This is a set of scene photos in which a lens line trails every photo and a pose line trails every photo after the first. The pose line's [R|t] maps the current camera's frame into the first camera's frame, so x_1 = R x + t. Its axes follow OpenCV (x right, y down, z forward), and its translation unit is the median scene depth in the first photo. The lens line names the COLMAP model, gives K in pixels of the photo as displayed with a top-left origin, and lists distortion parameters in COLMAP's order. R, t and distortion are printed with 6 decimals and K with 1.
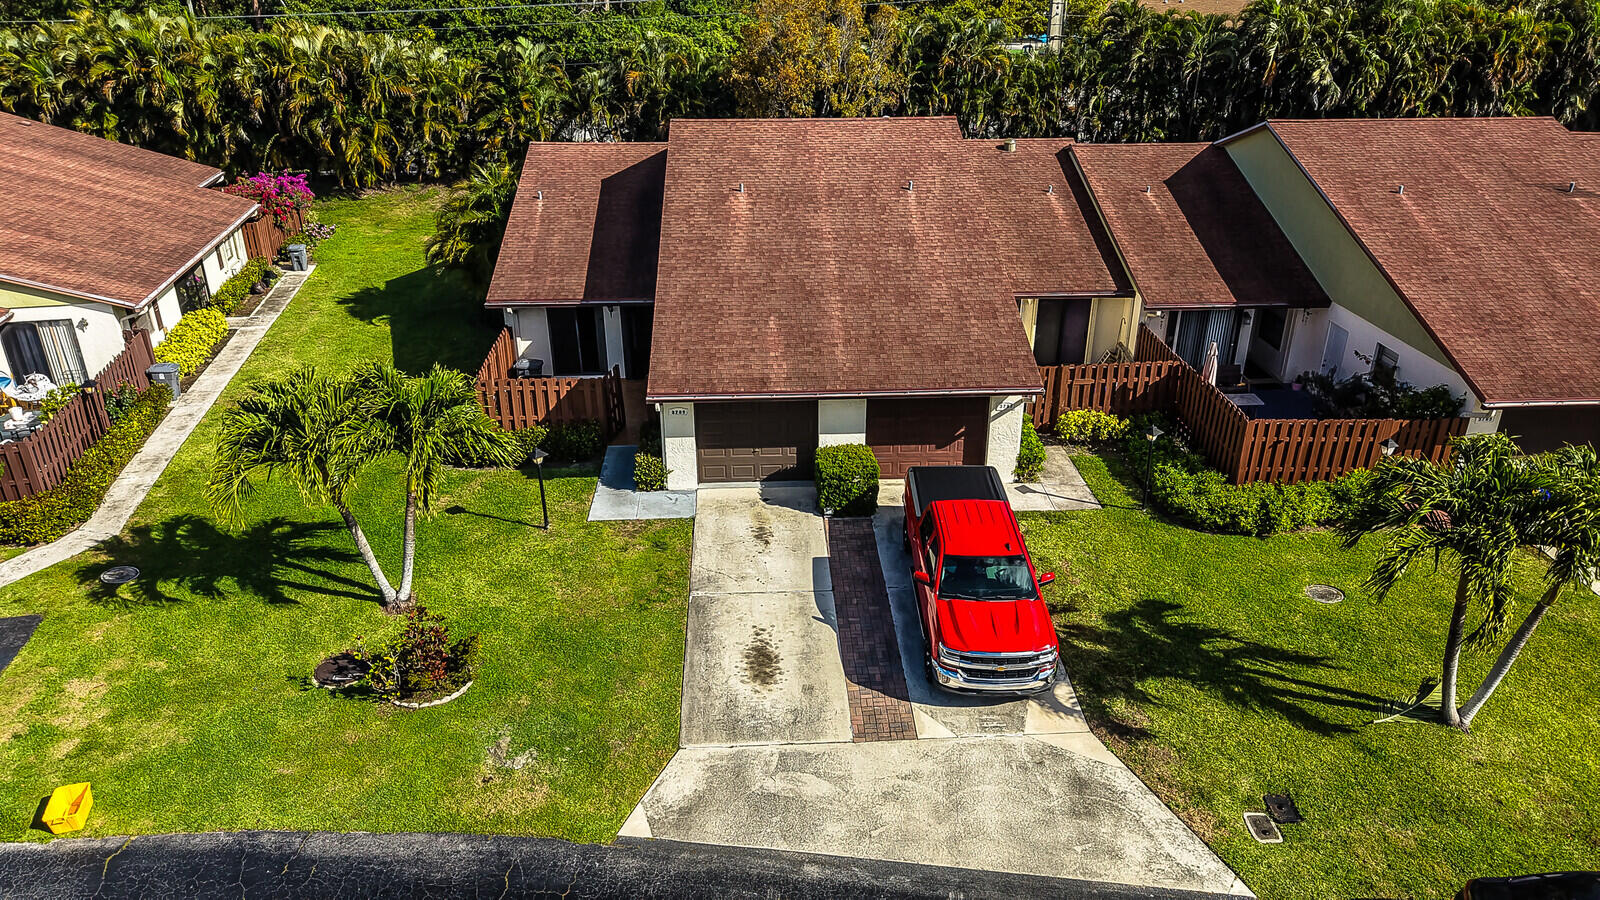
lens RADIAL K [[1073.7, 0, 800.0], [0, 1073.7, 450.0], [0, 0, 1]] dist [0.046829, -0.063288]
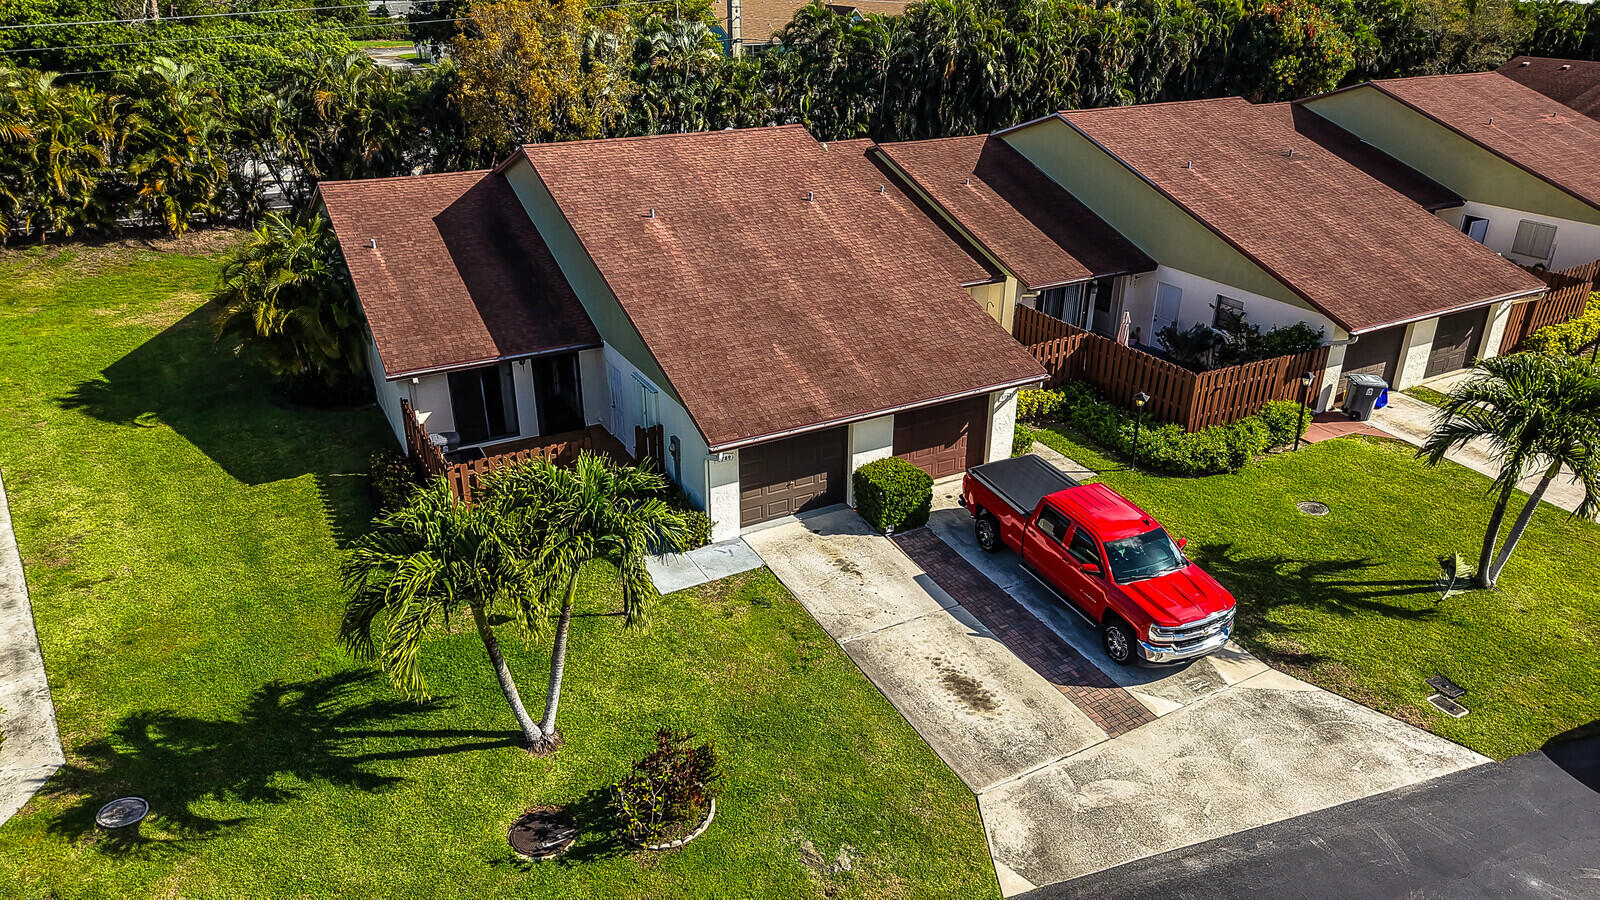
lens RADIAL K [[1073.7, 0, 800.0], [0, 1073.7, 450.0], [0, 0, 1]] dist [0.046829, -0.063288]
pose [[0.898218, -0.178646, 0.401609, -0.428058], [0.177965, 0.983250, 0.039348, -0.067720], [-0.401911, 0.036129, 0.914966, 0.123850]]
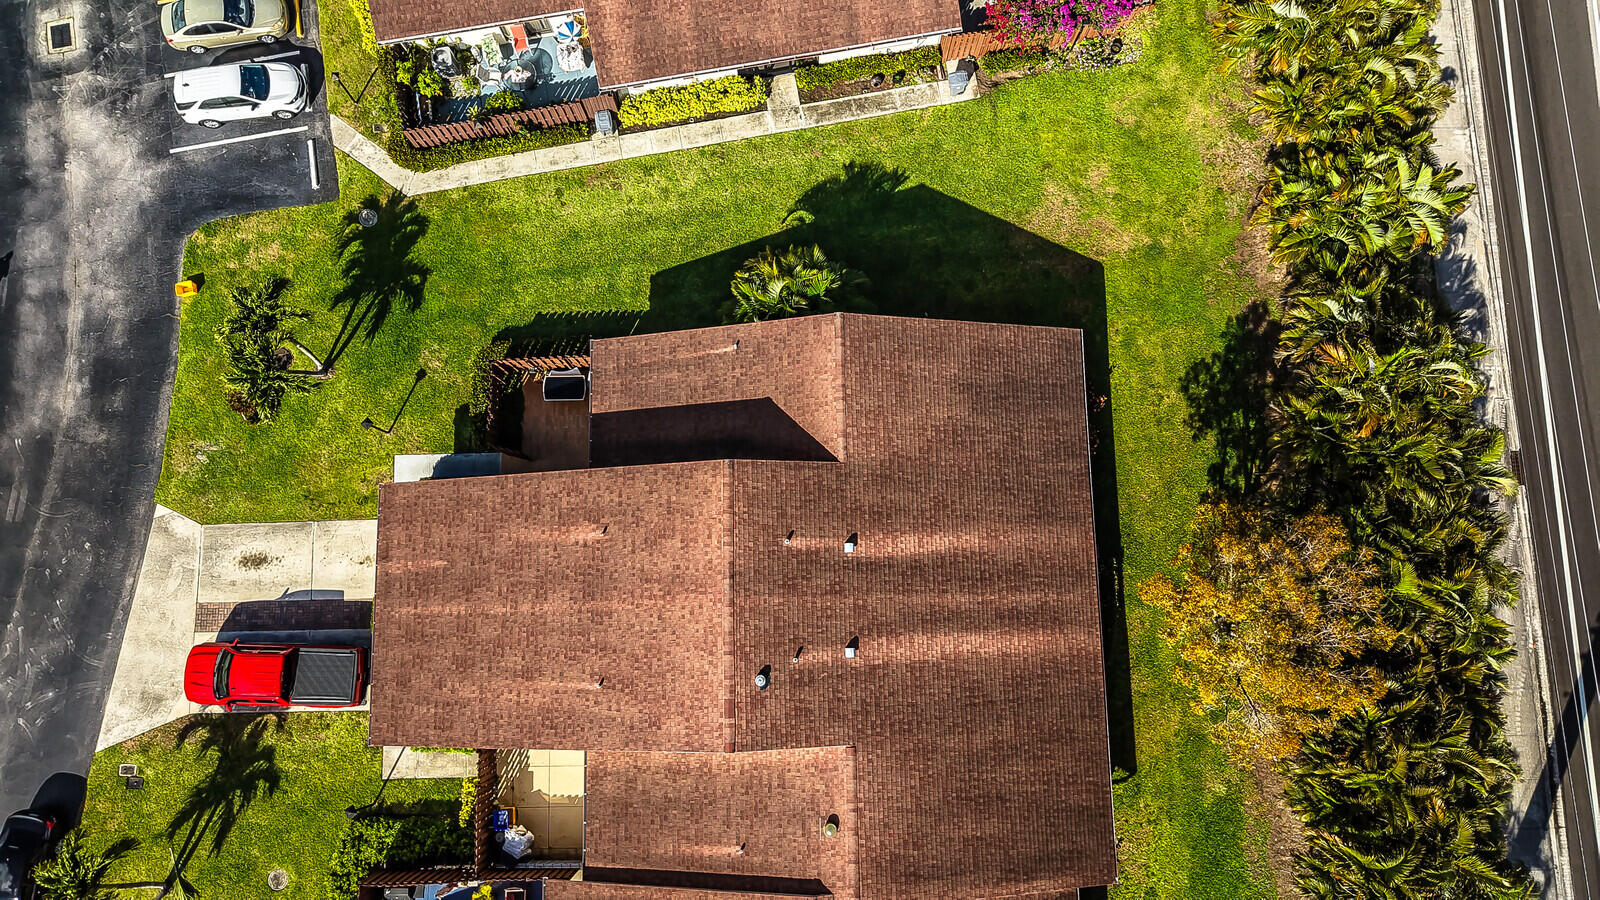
lens RADIAL K [[1073.7, 0, 800.0], [0, 1073.7, 450.0], [0, 0, 1]] dist [0.046829, -0.063288]
pose [[-0.033337, 0.986428, -0.160773, 0.041283], [-0.393332, 0.134933, 0.909441, -1.681785], [0.918792, 0.093555, 0.383496, 0.923549]]
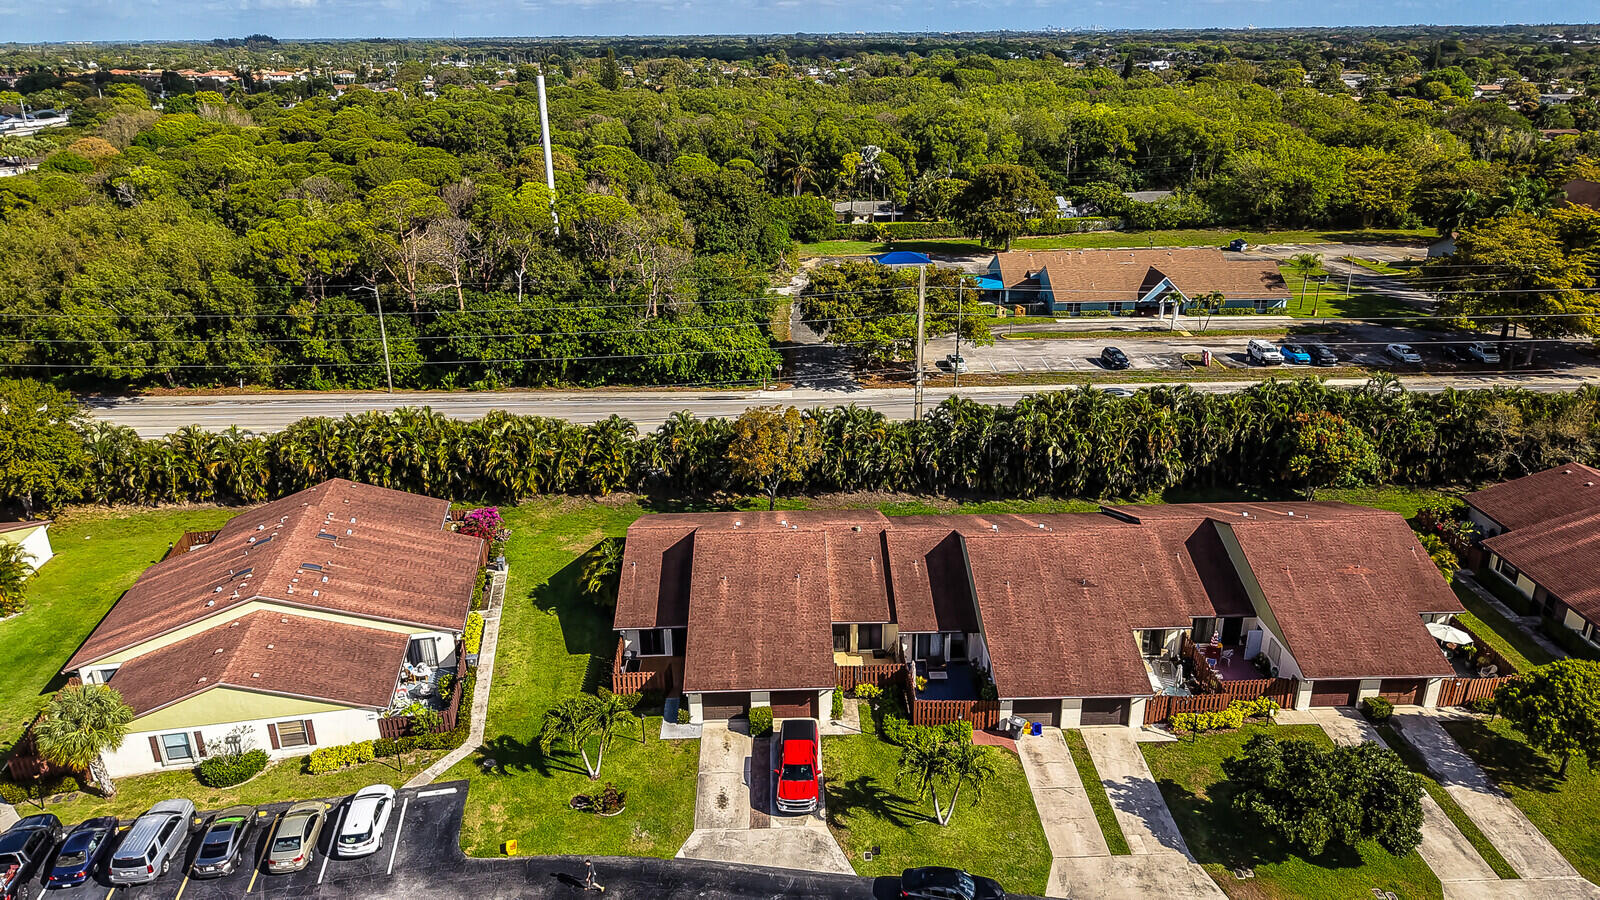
lens RADIAL K [[1104.5, 0, 801.1], [0, 1104.5, 419.8], [0, 0, 1]] dist [0.149203, -0.417818]
pose [[0.999668, -0.001081, -0.025726, 0.208241], [-0.000985, 0.996783, -0.080145, -0.476892], [0.025729, 0.080144, 0.996451, -1.699287]]
